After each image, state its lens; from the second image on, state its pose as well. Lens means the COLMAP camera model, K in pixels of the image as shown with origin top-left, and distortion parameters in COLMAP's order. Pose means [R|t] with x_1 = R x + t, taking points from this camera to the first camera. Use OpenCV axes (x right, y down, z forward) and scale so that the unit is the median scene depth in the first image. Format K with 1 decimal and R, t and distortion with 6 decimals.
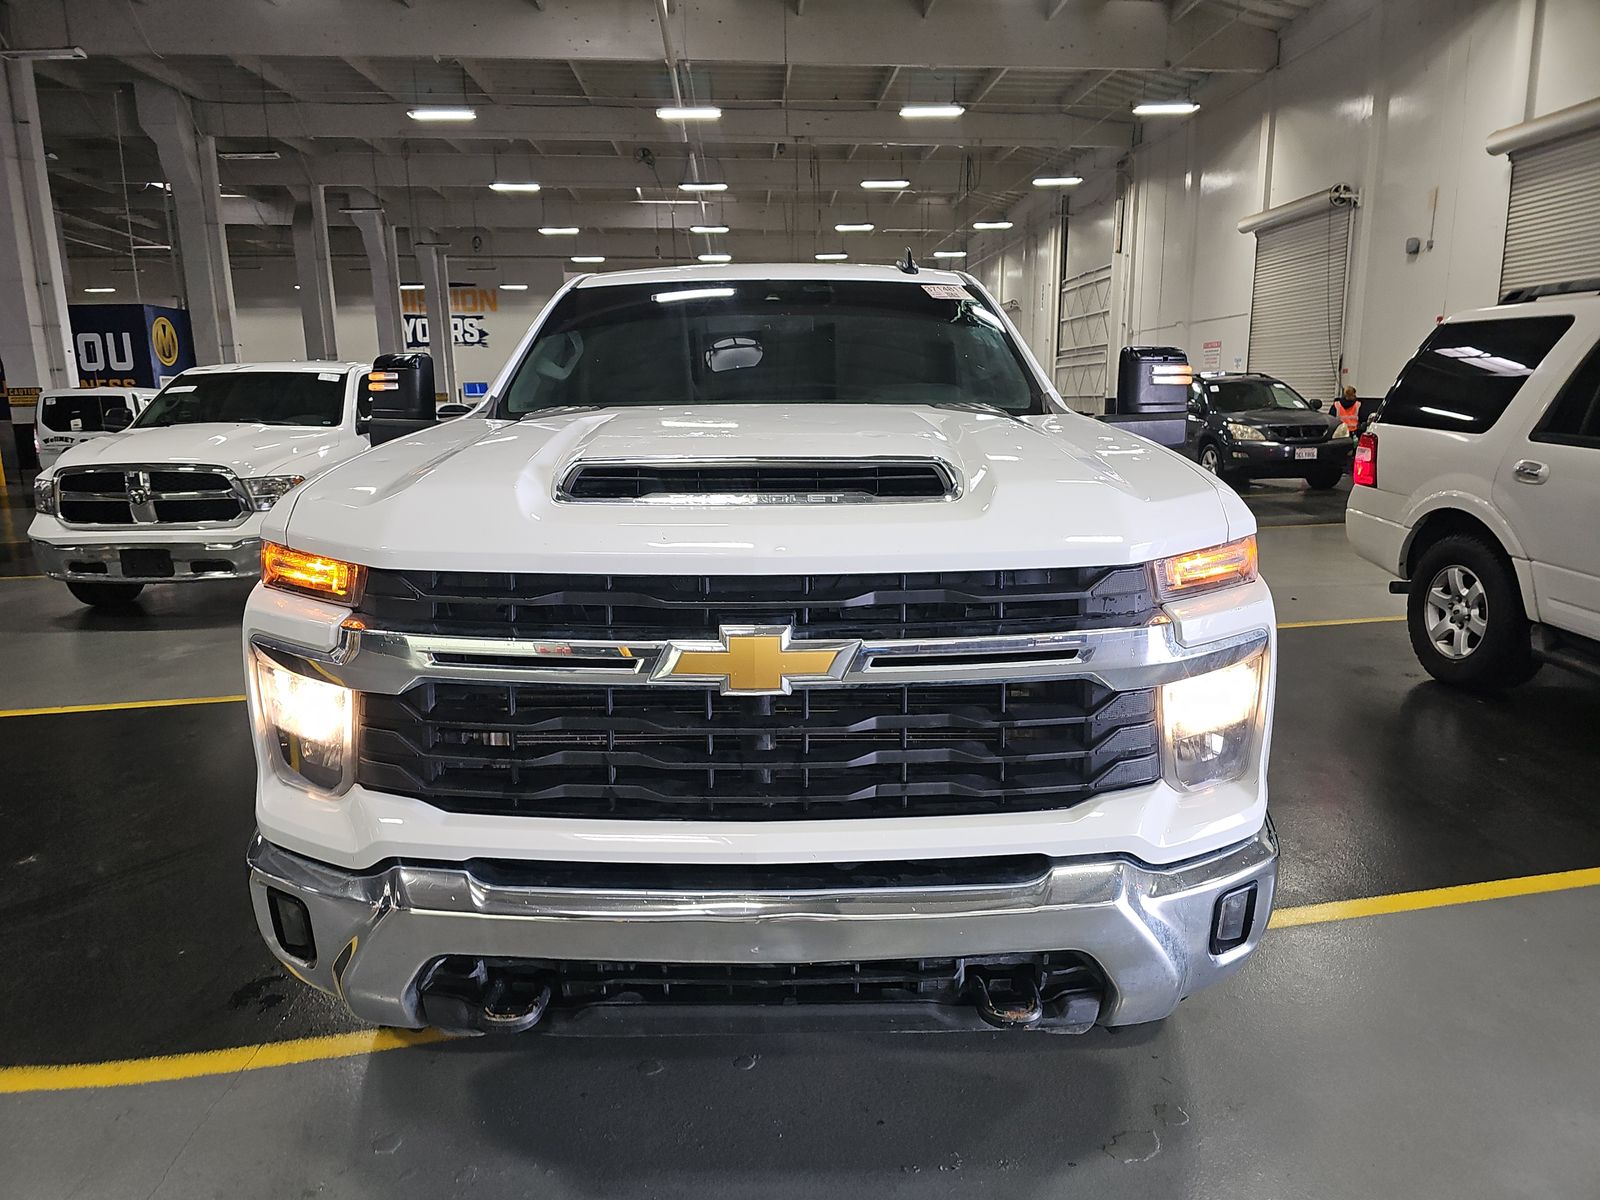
lens RADIAL K [[1069.8, 0, 790.8], [0, 1069.8, 603.9], [0, 0, 1]] dist [0.052144, -0.059687]
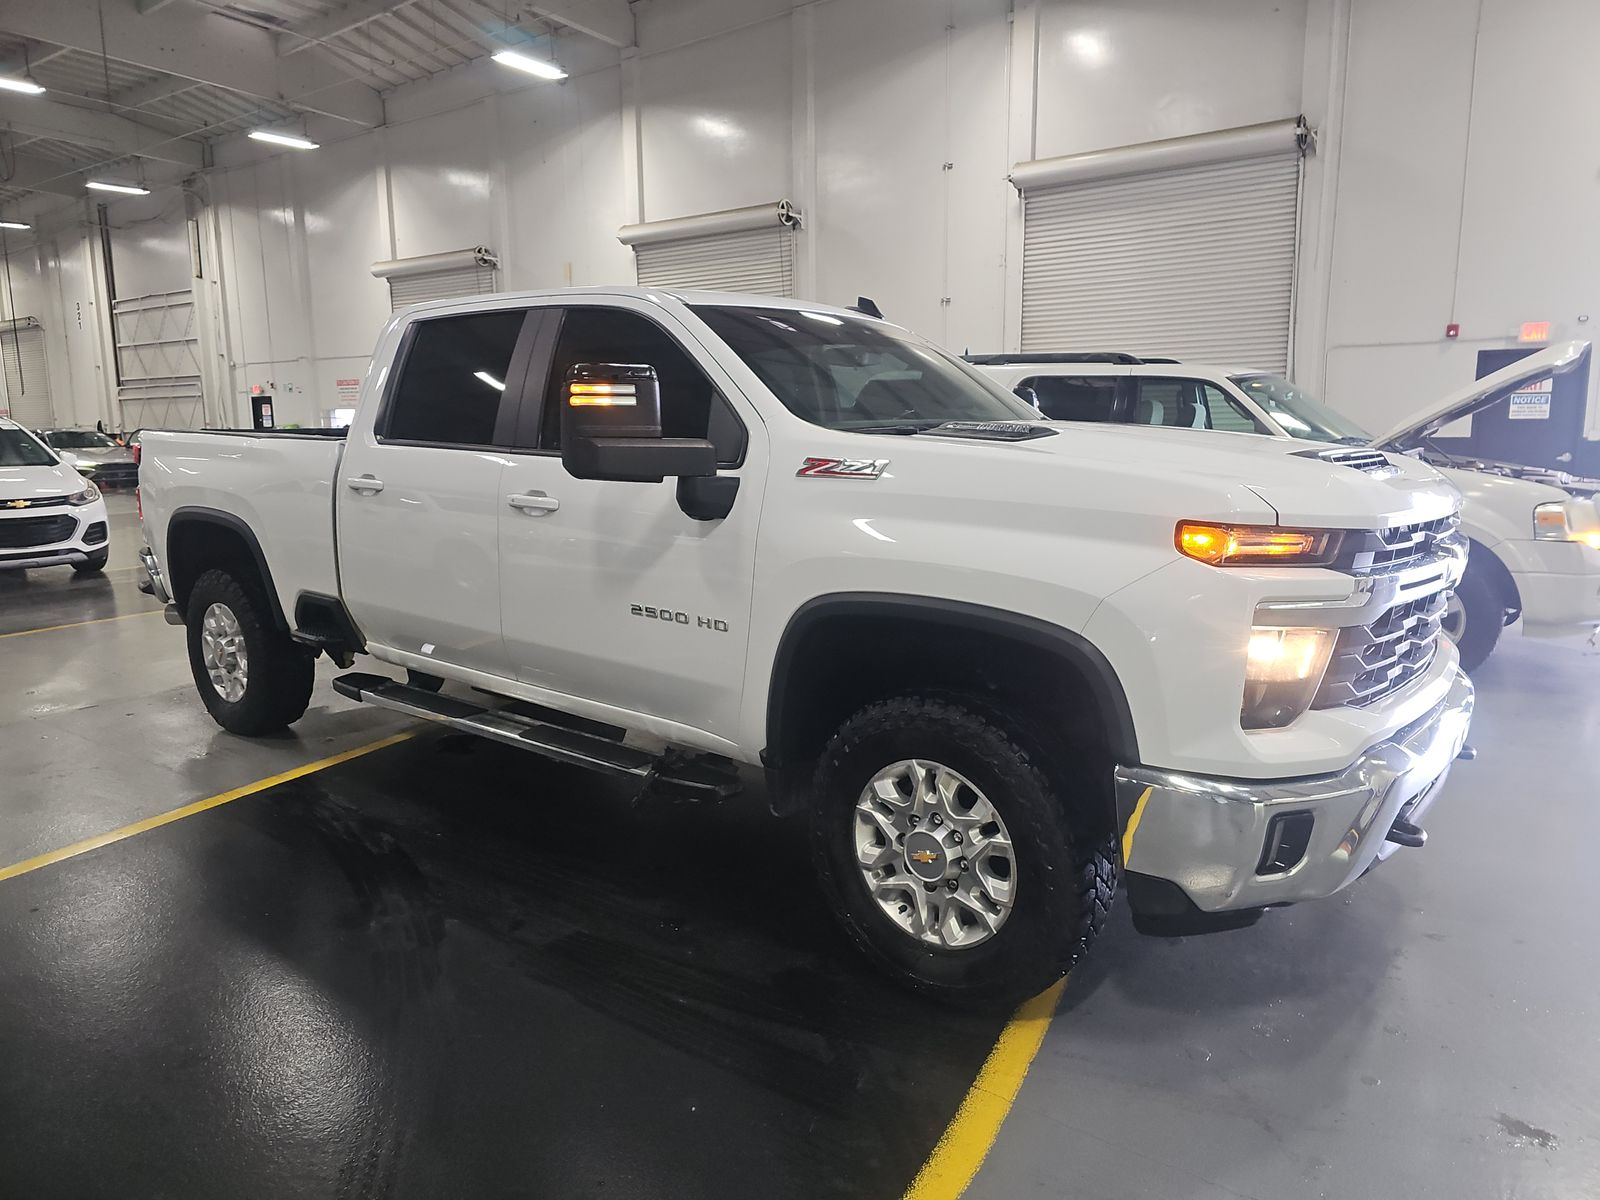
lens RADIAL K [[1069.8, 0, 790.8], [0, 1069.8, 603.9], [0, 0, 1]] dist [0.052144, -0.059687]
pose [[0.598623, -0.122508, 0.791607, -0.178908], [0.151288, 0.987741, 0.038455, -0.010042], [-0.786614, 0.096741, 0.609819, 0.071210]]
